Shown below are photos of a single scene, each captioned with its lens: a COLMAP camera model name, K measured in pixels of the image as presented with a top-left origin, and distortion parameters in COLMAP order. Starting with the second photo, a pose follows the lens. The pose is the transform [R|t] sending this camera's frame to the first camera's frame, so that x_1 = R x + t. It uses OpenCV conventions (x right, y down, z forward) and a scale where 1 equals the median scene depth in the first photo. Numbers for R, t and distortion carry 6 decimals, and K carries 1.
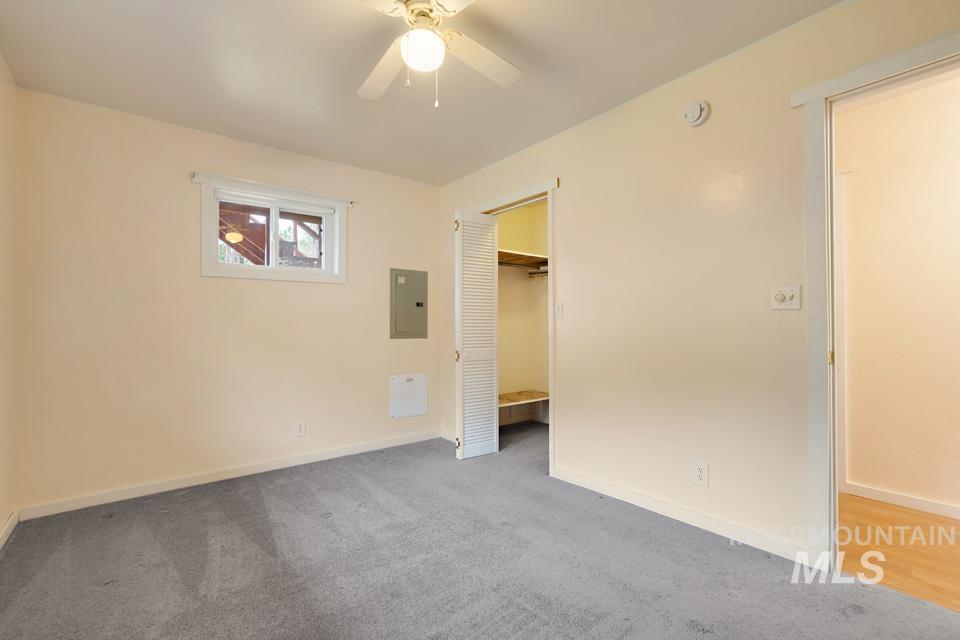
lens RADIAL K [[431.1, 0, 480.0], [0, 431.1, 325.6], [0, 0, 1]] dist [-0.017373, 0.012610]
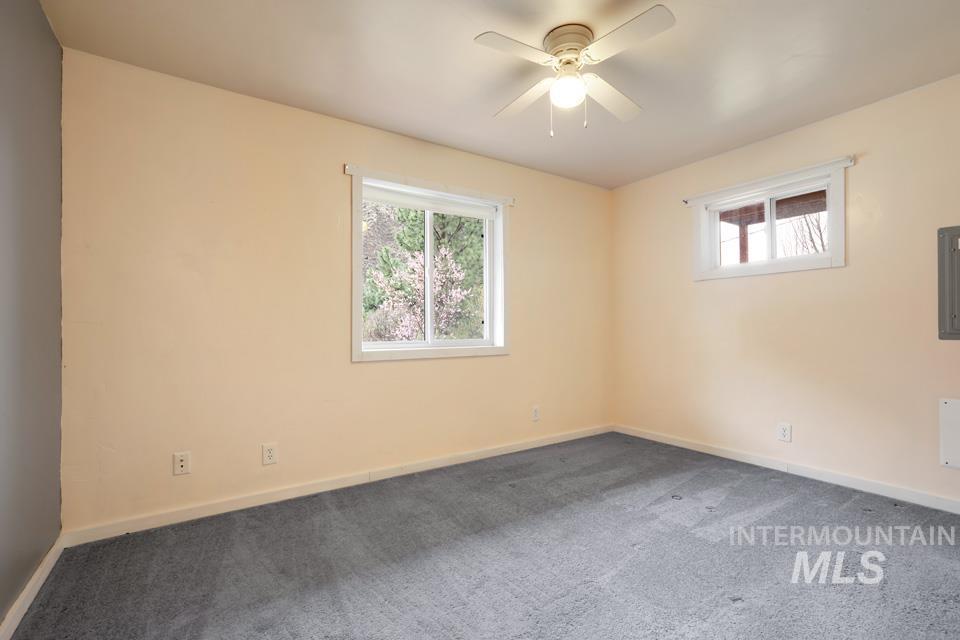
lens RADIAL K [[431.1, 0, 479.3], [0, 431.1, 321.1], [0, 0, 1]] dist [-0.017373, 0.012610]
pose [[-0.103687, -0.007539, -0.994581, 0.710783], [0.015391, 0.999839, -0.009183, 0.000317], [0.994491, -0.016260, -0.103555, 0.571854]]
